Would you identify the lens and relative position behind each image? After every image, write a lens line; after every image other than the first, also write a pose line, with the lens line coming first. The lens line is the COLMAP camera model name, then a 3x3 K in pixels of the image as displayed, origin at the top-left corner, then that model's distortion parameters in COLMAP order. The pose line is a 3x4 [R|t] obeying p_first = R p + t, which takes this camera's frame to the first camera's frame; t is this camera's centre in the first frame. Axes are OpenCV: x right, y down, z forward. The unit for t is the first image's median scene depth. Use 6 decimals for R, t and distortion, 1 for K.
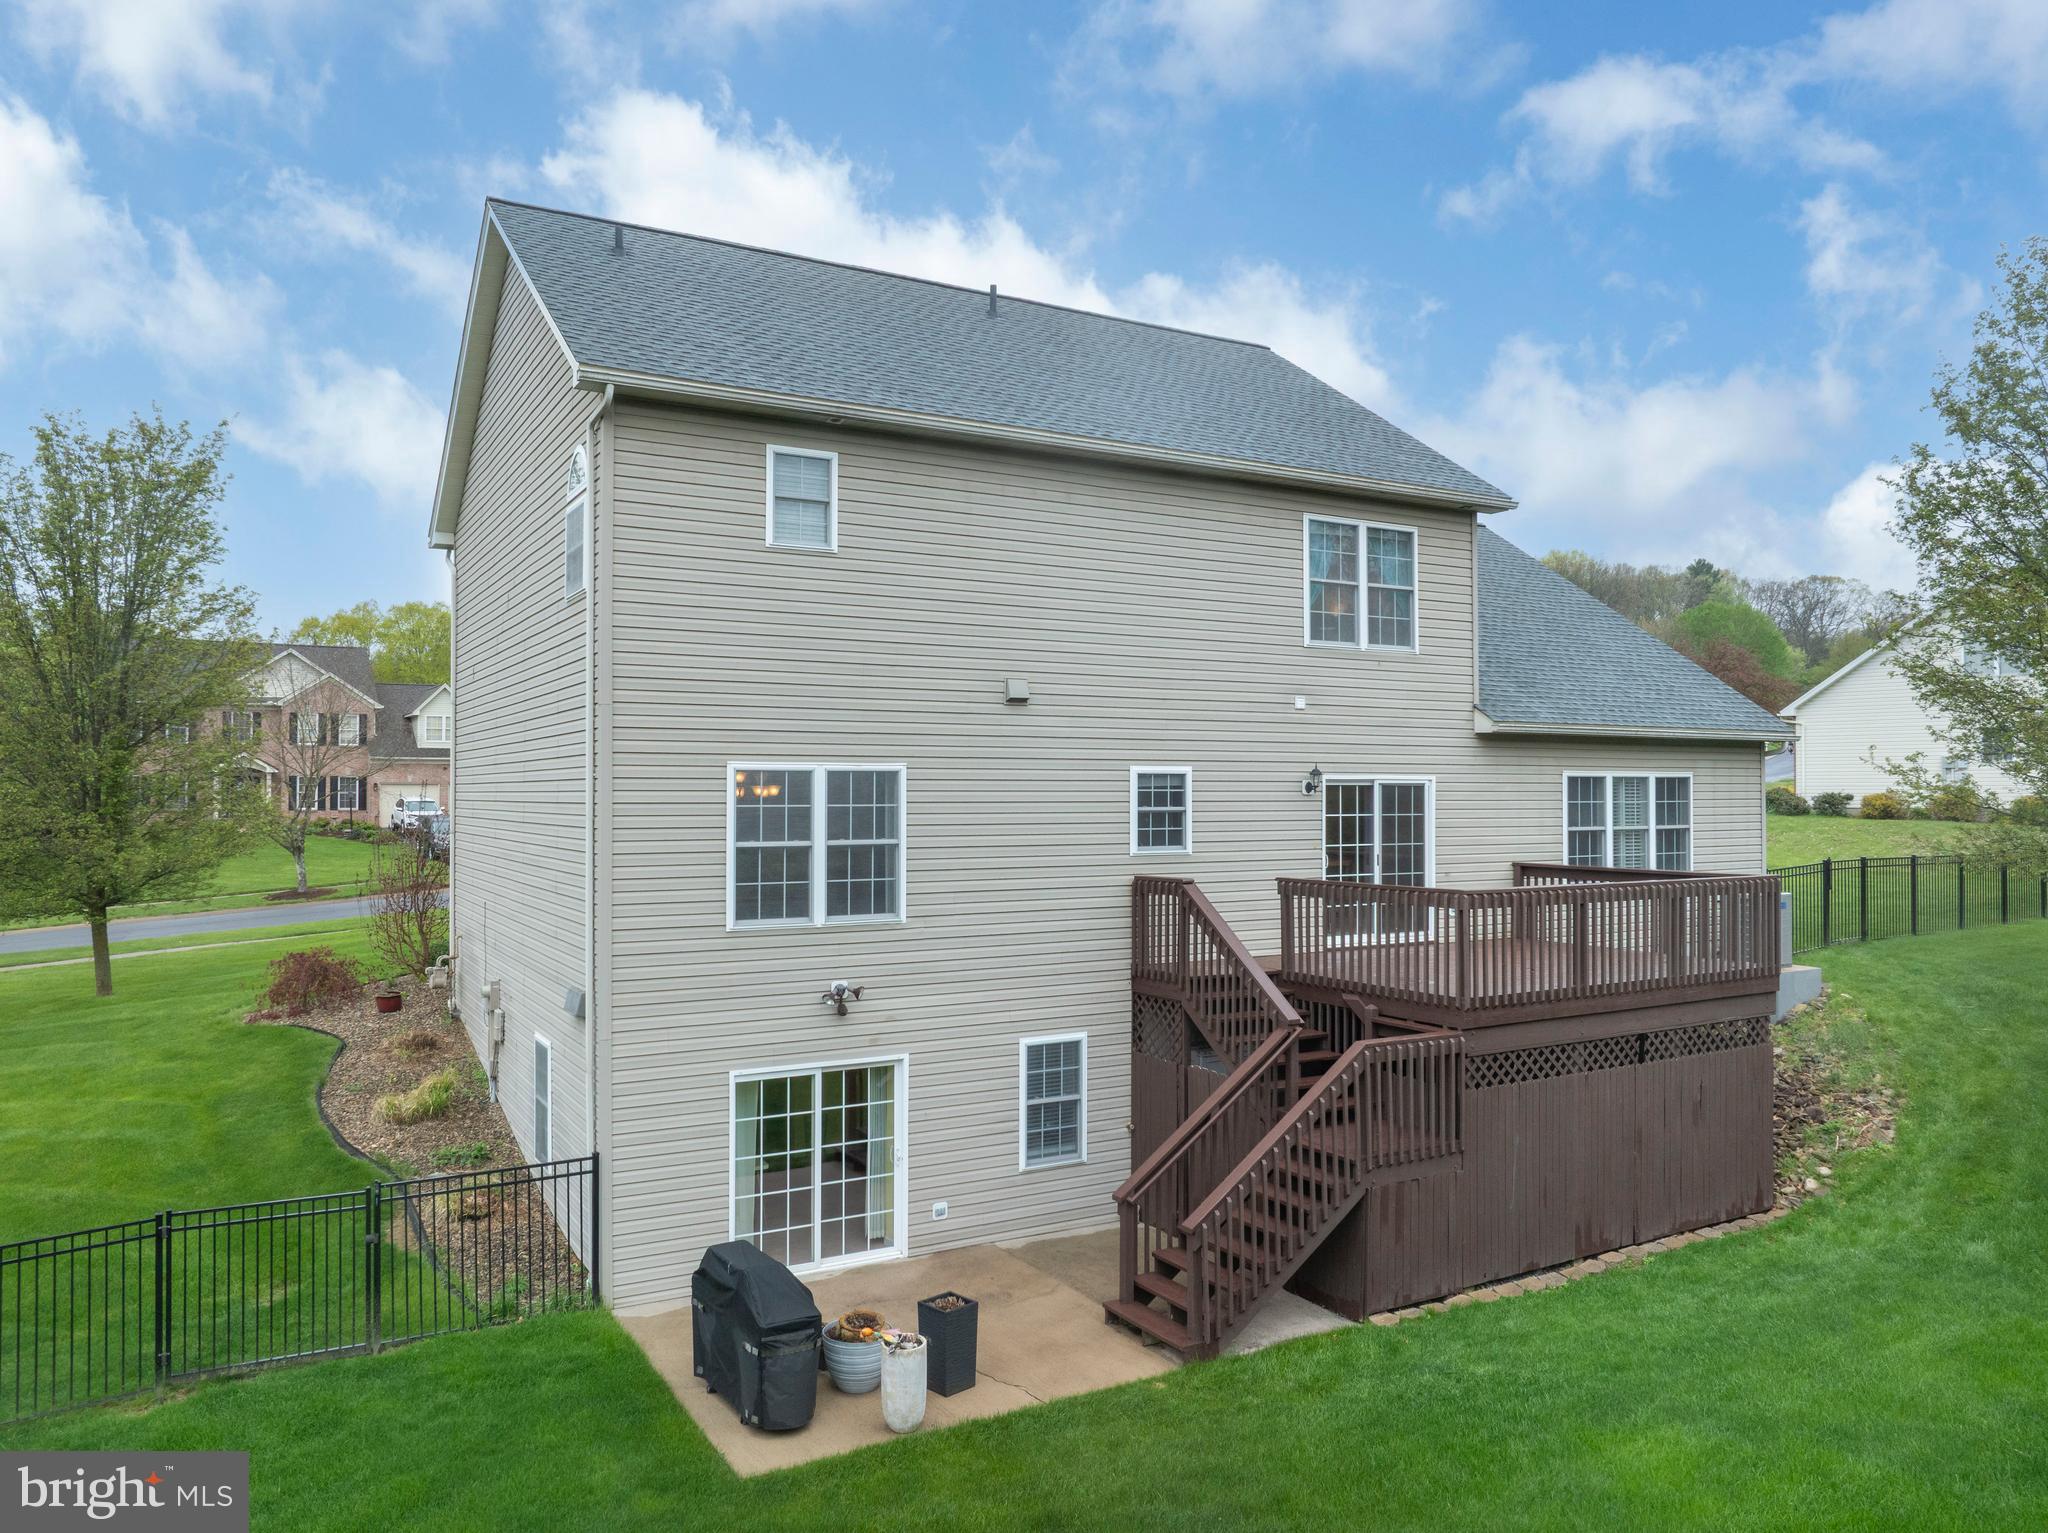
lens RADIAL K [[1446.1, 0, 1028.2], [0, 1446.1, 770.2], [0, 0, 1]] dist [-0.033570, 0.001008]
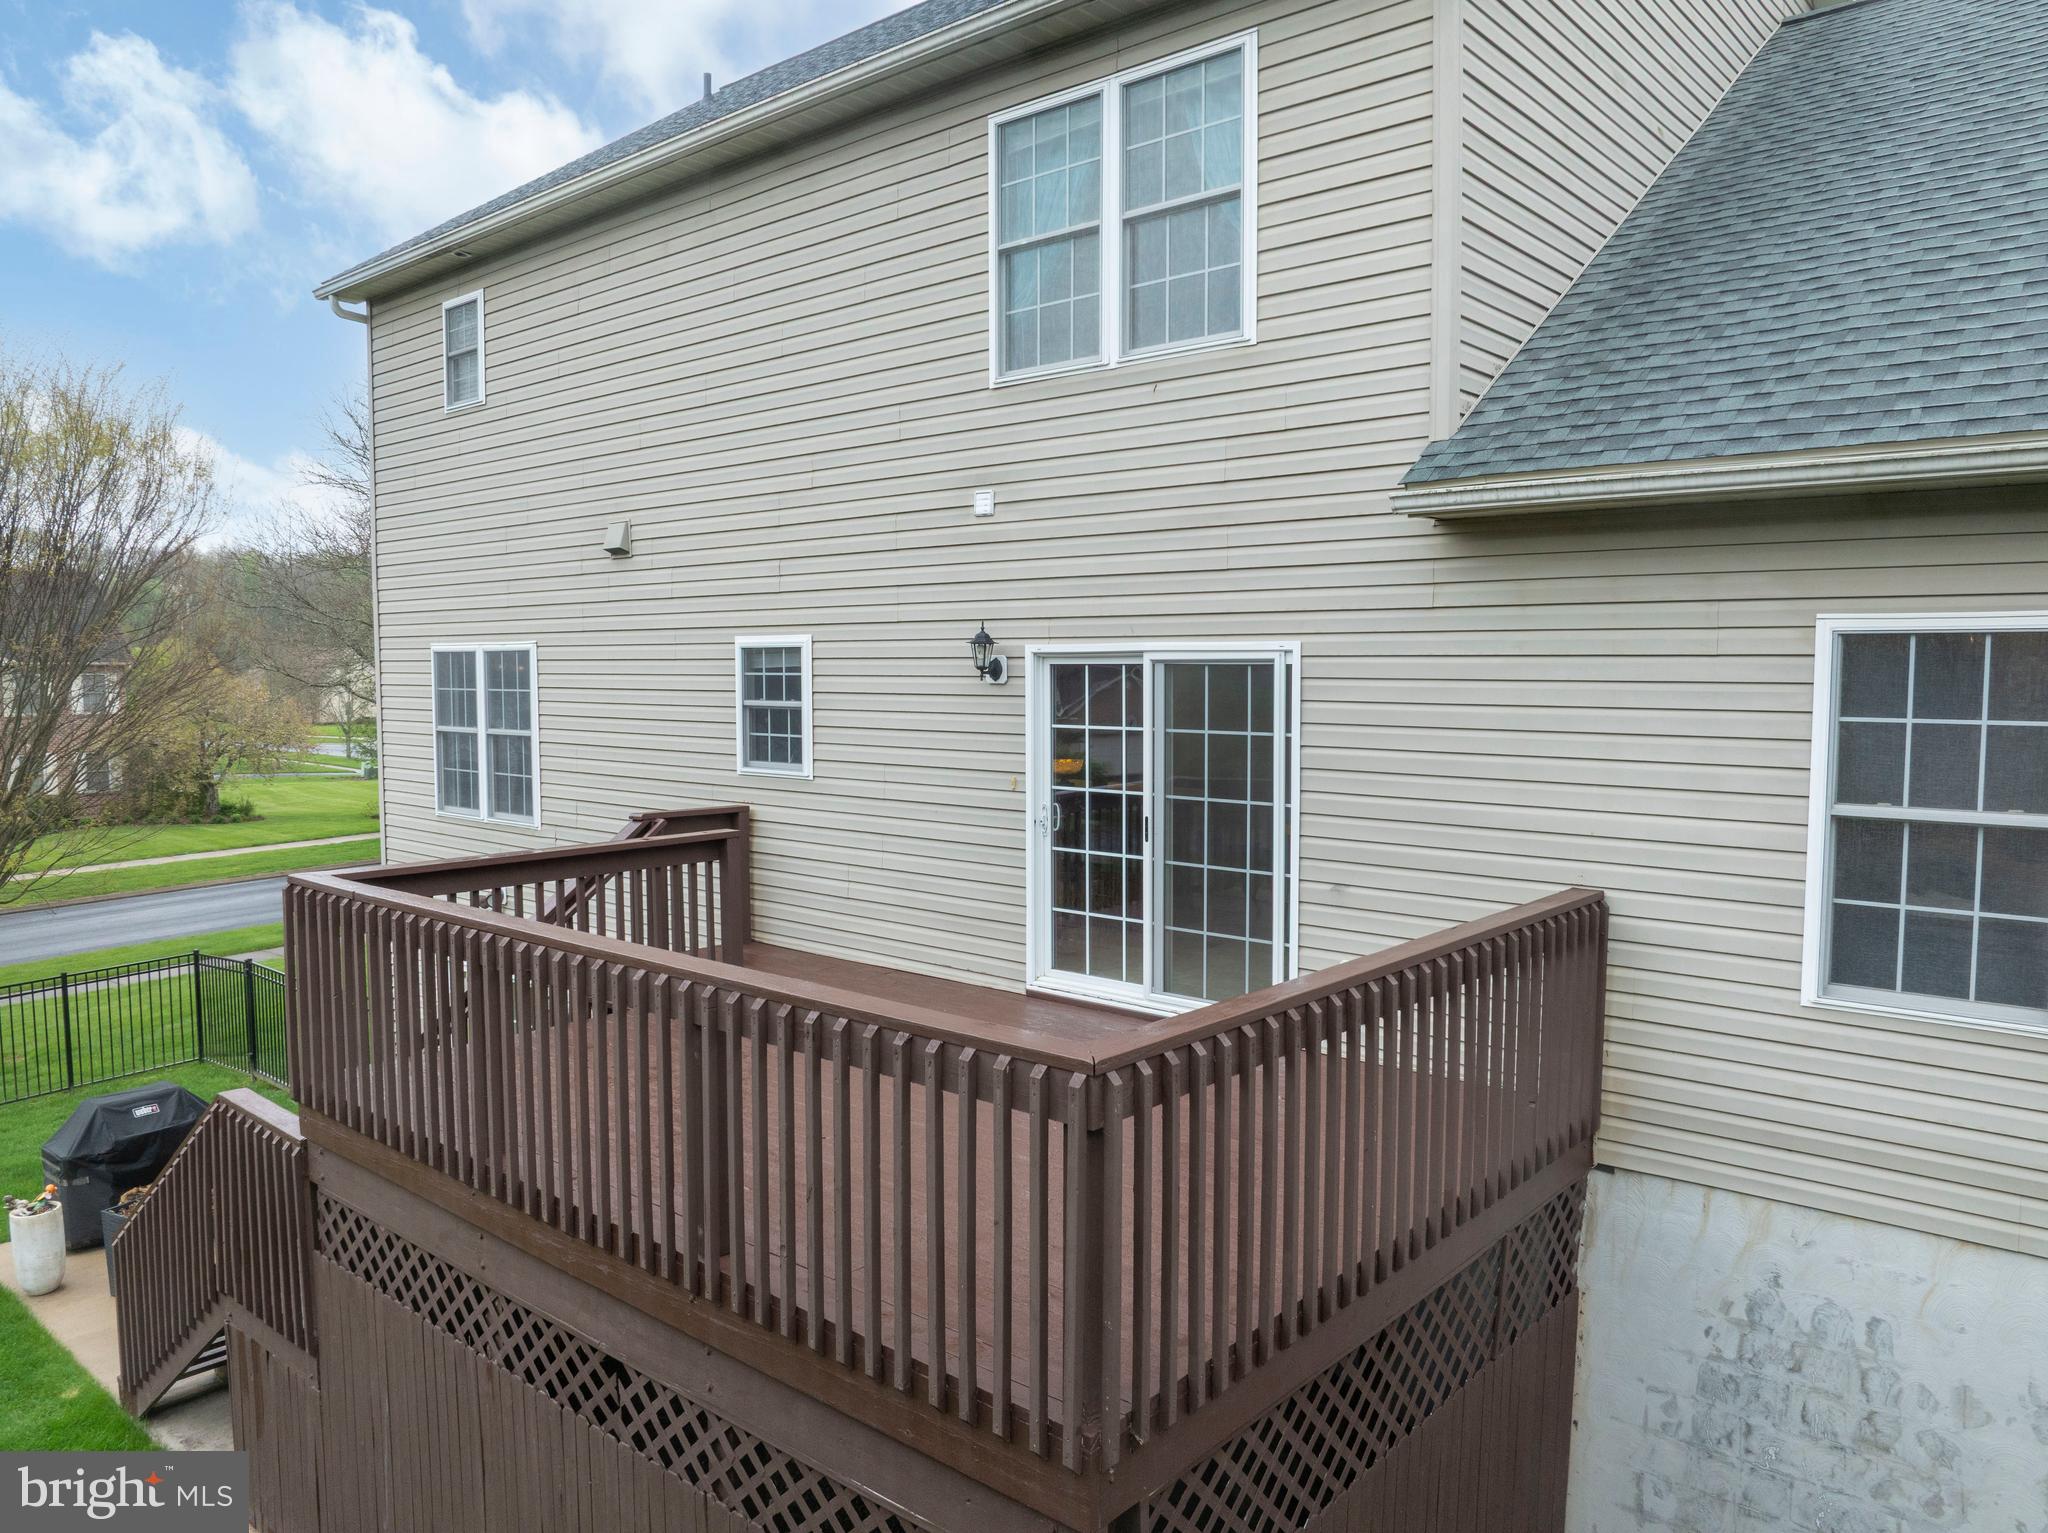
lens RADIAL K [[1446.1, 0, 1028.2], [0, 1446.1, 770.2], [0, 0, 1]] dist [-0.033570, 0.001008]
pose [[0.327448, 0.069789, -0.942288, 0.670792], [0.016670, 0.996687, 0.079611, 0.006961], [0.944722, -0.041776, 0.325200, 0.833600]]
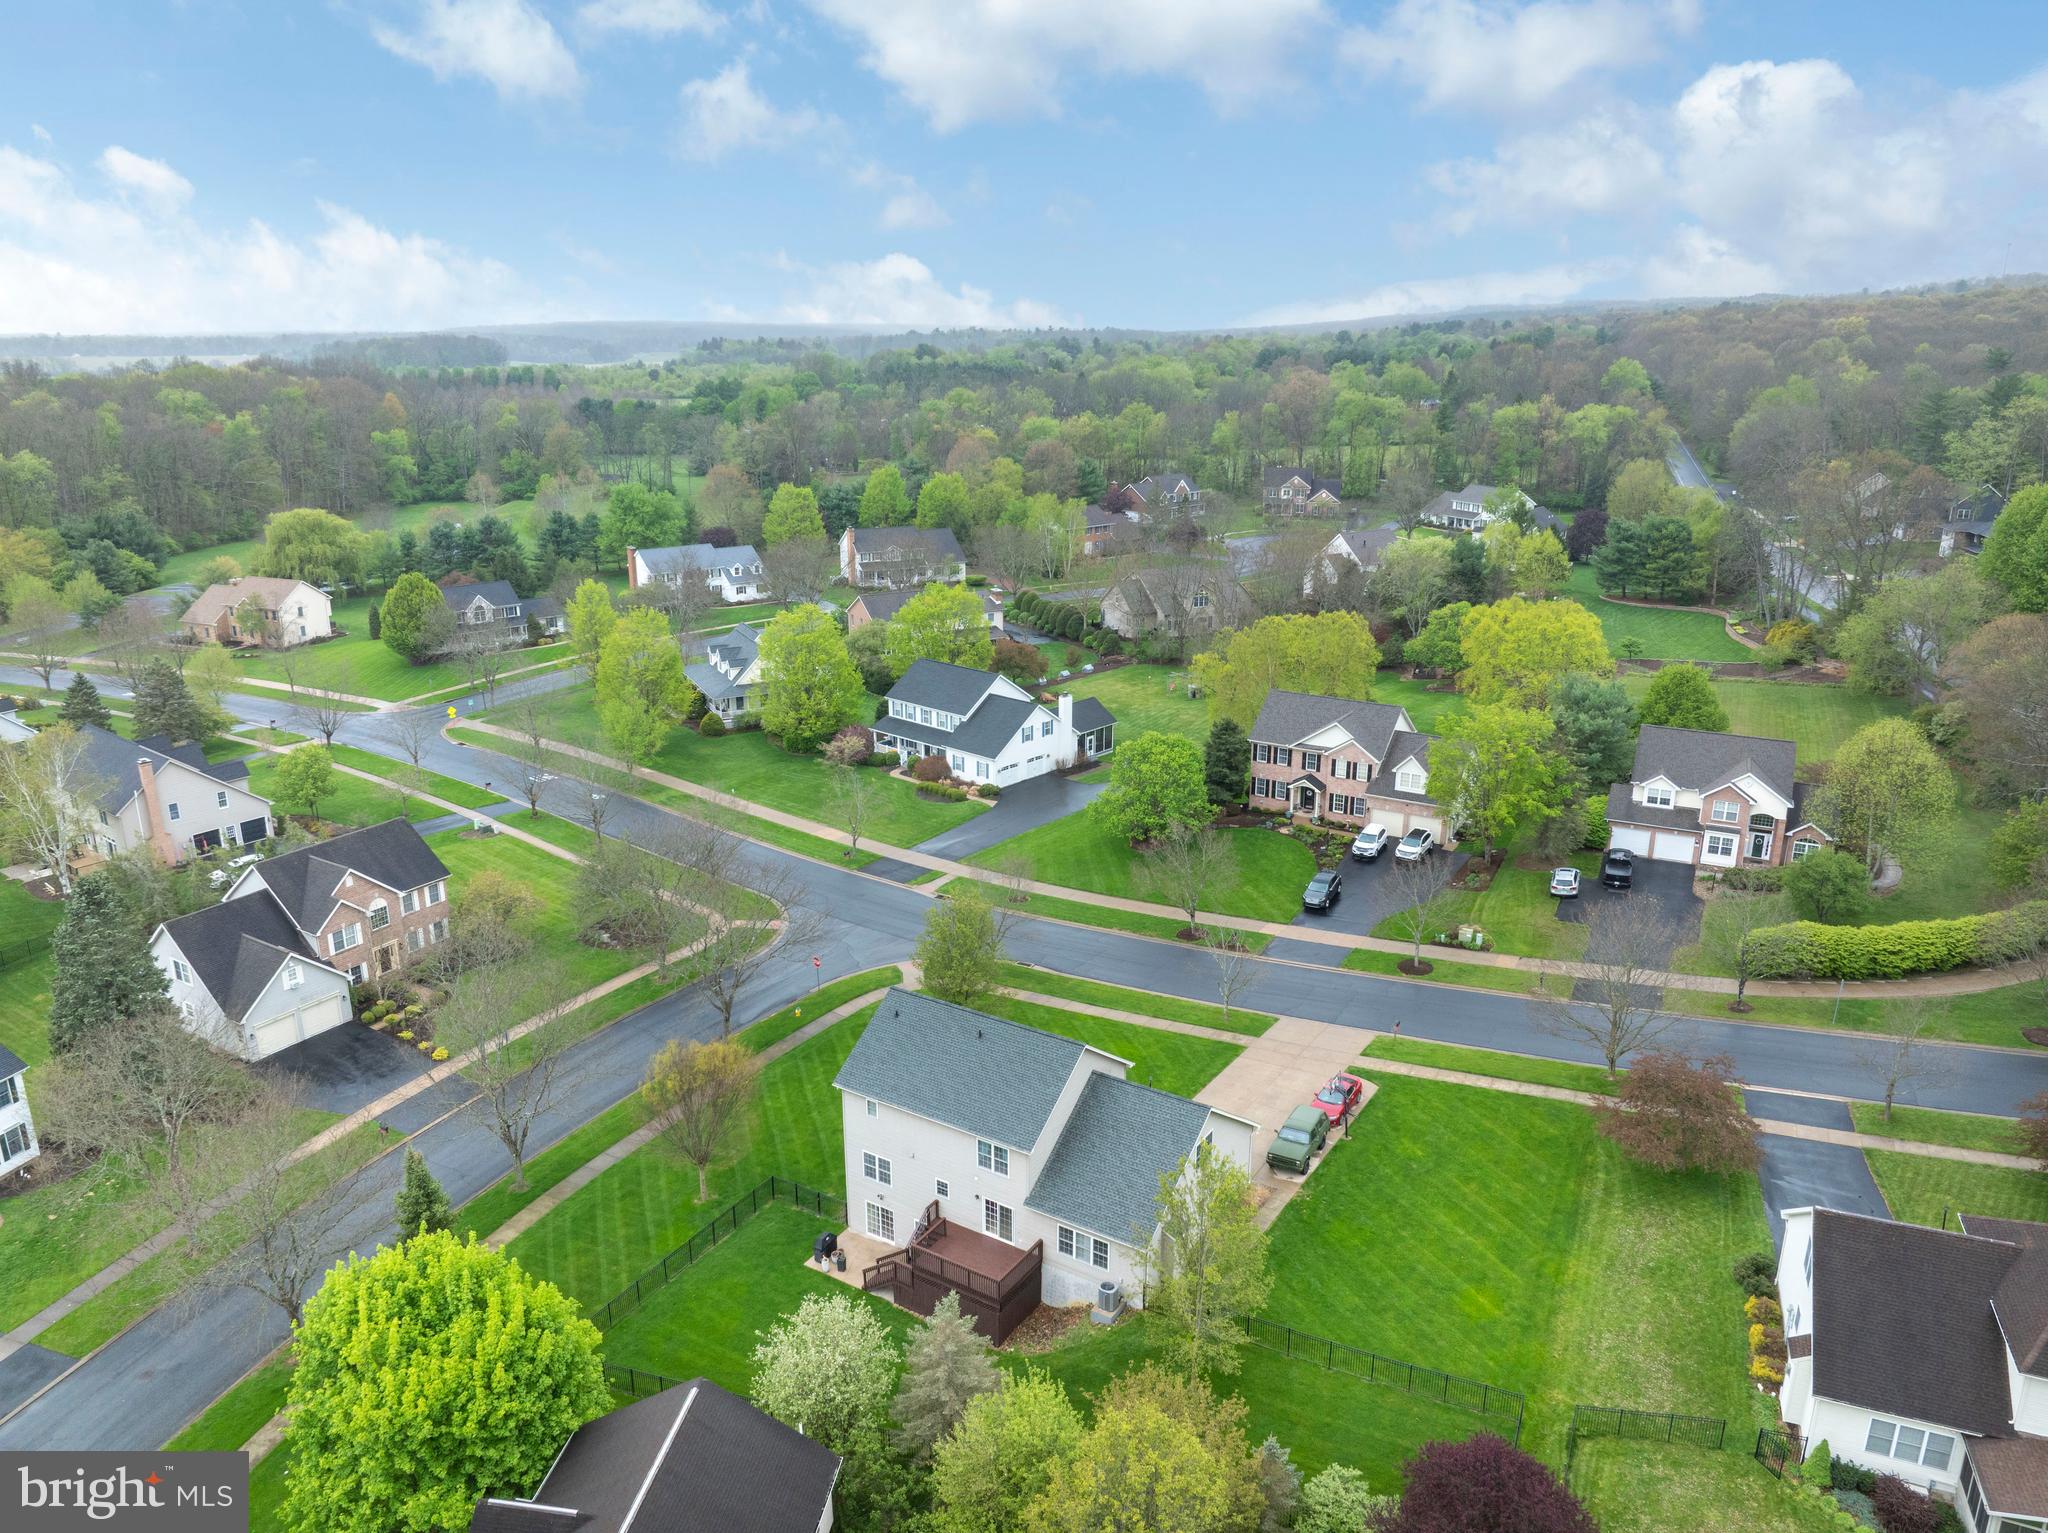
lens RADIAL K [[1446.1, 0, 1028.2], [0, 1446.1, 770.2], [0, 0, 1]] dist [-0.033570, 0.001008]
pose [[0.463828, 0.266086, -0.845022, 3.321264], [0.012040, 0.951848, 0.306333, -2.340742], [0.885844, -0.152260, 0.438290, -0.462257]]
